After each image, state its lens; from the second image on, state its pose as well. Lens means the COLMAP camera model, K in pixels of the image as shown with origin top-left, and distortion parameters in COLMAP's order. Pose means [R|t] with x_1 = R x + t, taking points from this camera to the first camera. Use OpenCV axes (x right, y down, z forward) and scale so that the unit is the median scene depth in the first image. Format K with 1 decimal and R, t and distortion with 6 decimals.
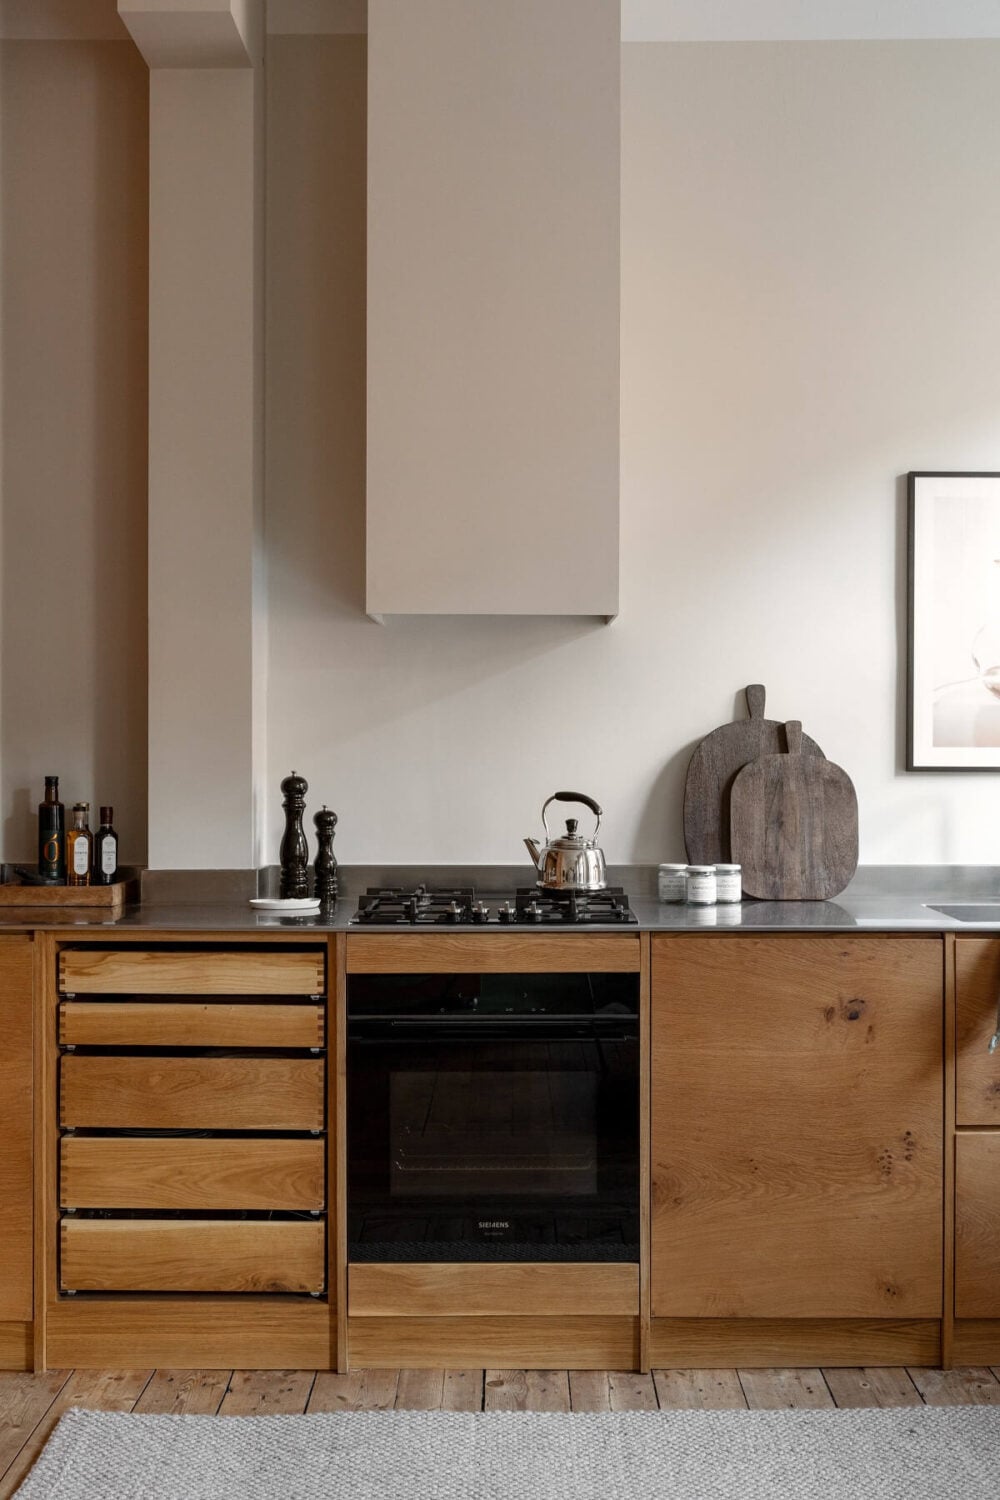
lens RADIAL K [[1808.9, 0, 498.9], [0, 1808.9, 743.5], [0, 0, 1]] dist [0.003388, 0.000000]
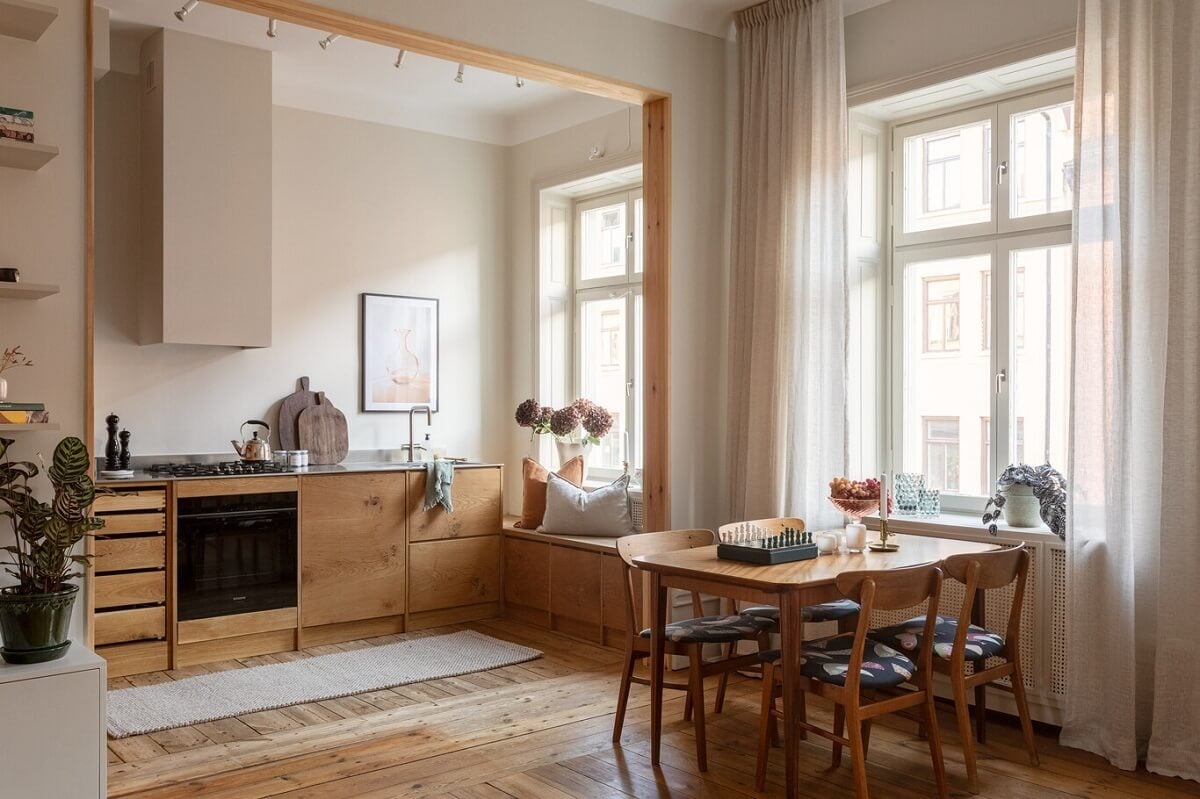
lens RADIAL K [[1075.2, 0, 605.5], [0, 1075.2, 407.0], [0, 0, 1]] dist [0.006300, 0.022623]
pose [[0.770753, 0.000032, 0.637134, -0.541350], [0.000514, 1.000000, -0.000673, 0.010744], [-0.637134, 0.000846, 0.770753, -0.422885]]
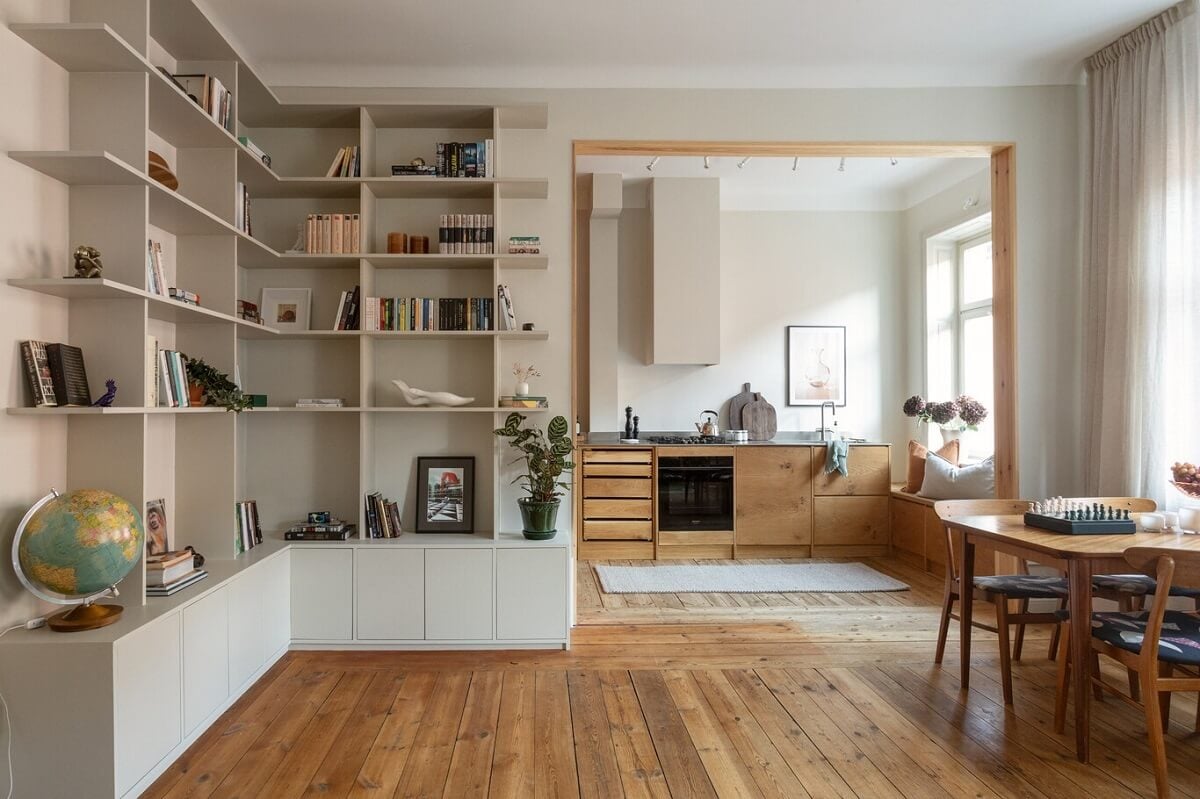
lens RADIAL K [[679.2, 0, 537.3], [0, 679.2, 397.7], [0, 0, 1]] dist [-0.013713, 0.007362]
pose [[0.999896, 0.000161, 0.014399, -0.362032], [0.000077, 0.999864, -0.016519, 0.024755], [-0.014400, 0.016519, 0.999760, -0.451593]]
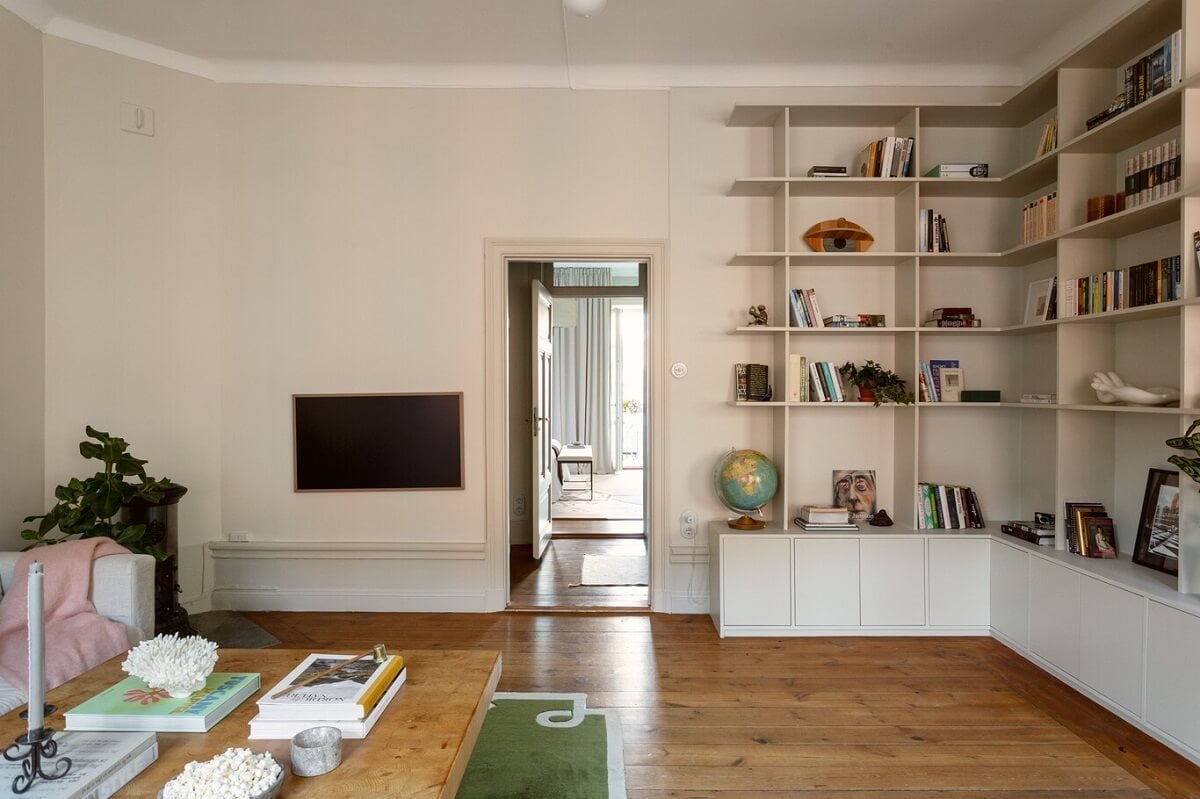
lens RADIAL K [[679.2, 0, 603.9], [0, 679.2, 393.1], [0, 0, 1]] dist [-0.013713, 0.007362]
pose [[0.011617, 0.002744, -0.999929, 0.264754], [-0.005825, 0.999979, 0.002677, 0.009454], [0.999916, 0.005793, 0.011633, -0.078229]]
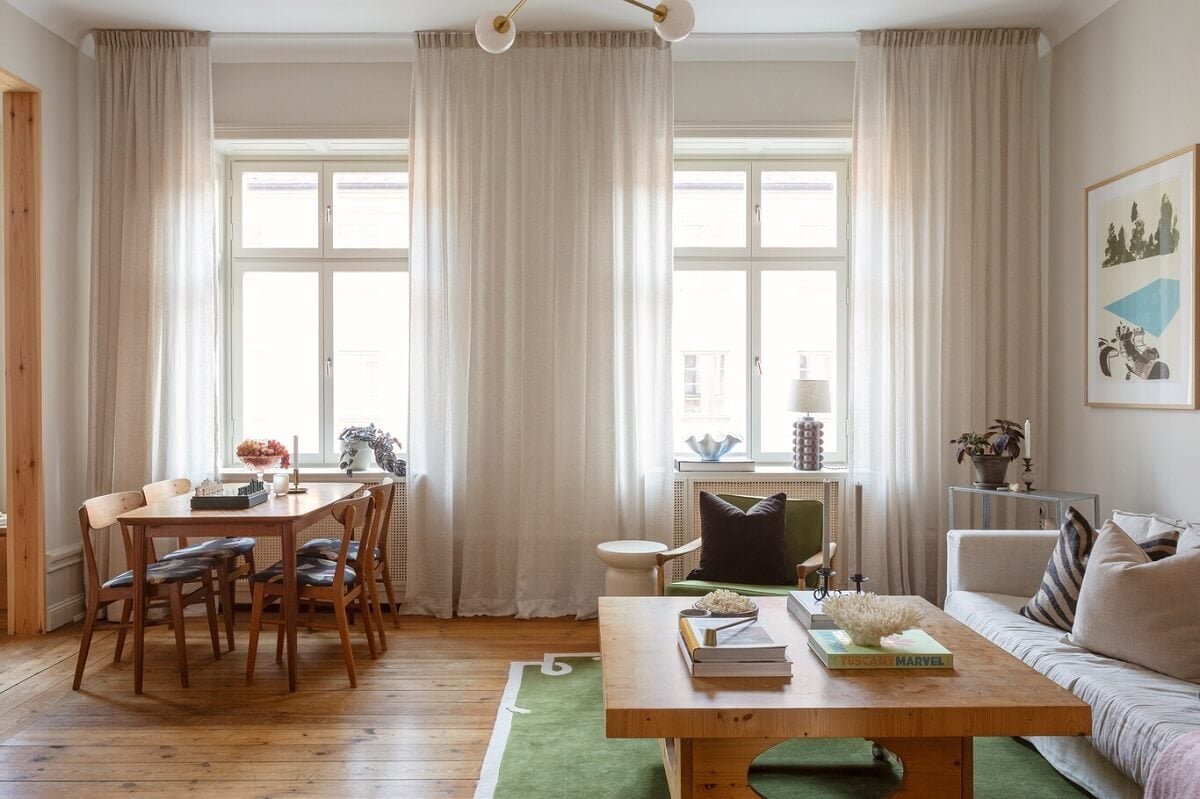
lens RADIAL K [[933.6, 0, 587.3], [0, 933.6, 403.3], [0, 0, 1]] dist [-0.006034, -0.000287]
pose [[-0.012518, -0.009846, 0.999873, -0.871899], [0.004634, 0.999940, 0.009905, 0.025034], [-0.999911, 0.004758, -0.012471, -0.141744]]
